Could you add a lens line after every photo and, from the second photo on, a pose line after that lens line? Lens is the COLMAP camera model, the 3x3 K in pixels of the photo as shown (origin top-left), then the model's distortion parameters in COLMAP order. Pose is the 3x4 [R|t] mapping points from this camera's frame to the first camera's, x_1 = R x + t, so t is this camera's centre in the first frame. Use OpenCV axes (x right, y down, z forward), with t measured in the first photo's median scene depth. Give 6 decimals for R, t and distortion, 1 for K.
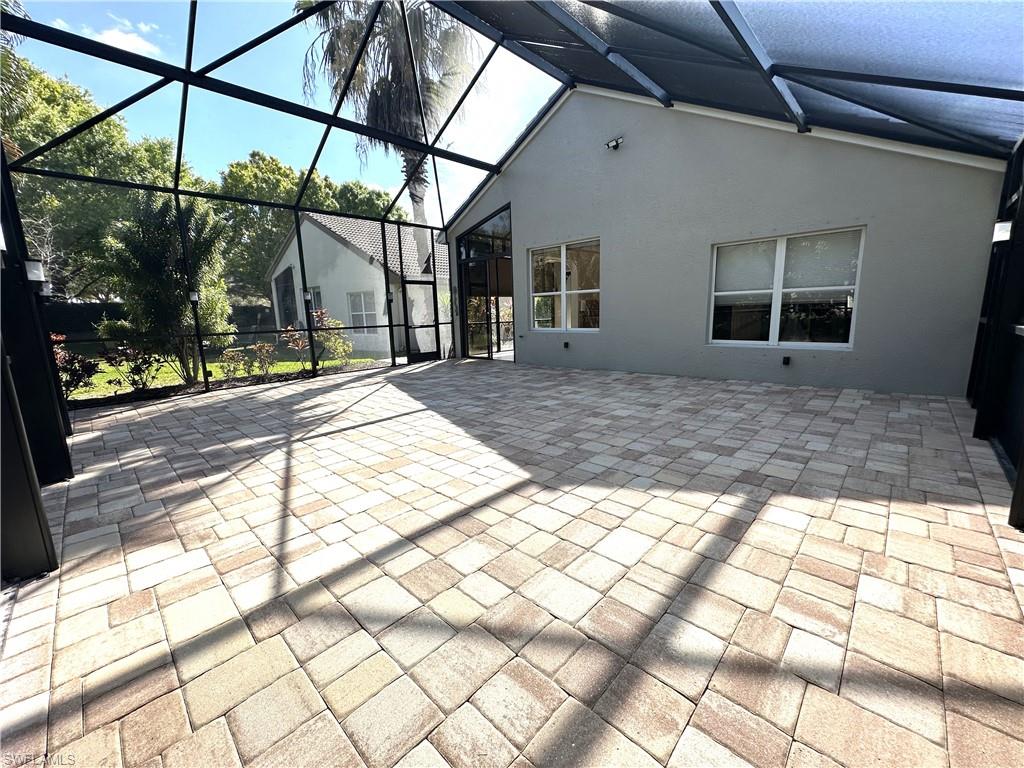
lens RADIAL K [[411.0, 0, 510.8], [0, 411.0, 385.3], [0, 0, 1]] dist [0.000361, 0.000042]
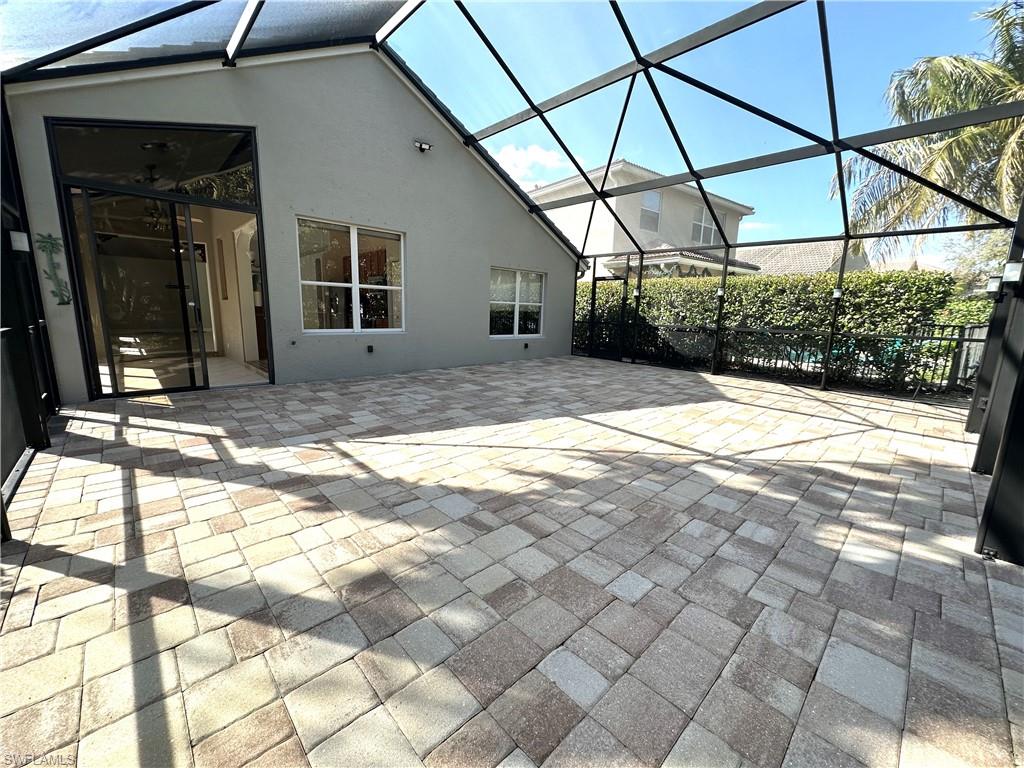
lens RADIAL K [[411.0, 0, 511.8], [0, 411.0, 382.8], [0, 0, 1]] dist [0.000361, 0.000042]
pose [[0.035508, -0.142395, 0.989173, -1.345947], [0.150041, 0.979338, 0.135593, -0.196603], [-0.988042, 0.143602, 0.056140, 1.312640]]
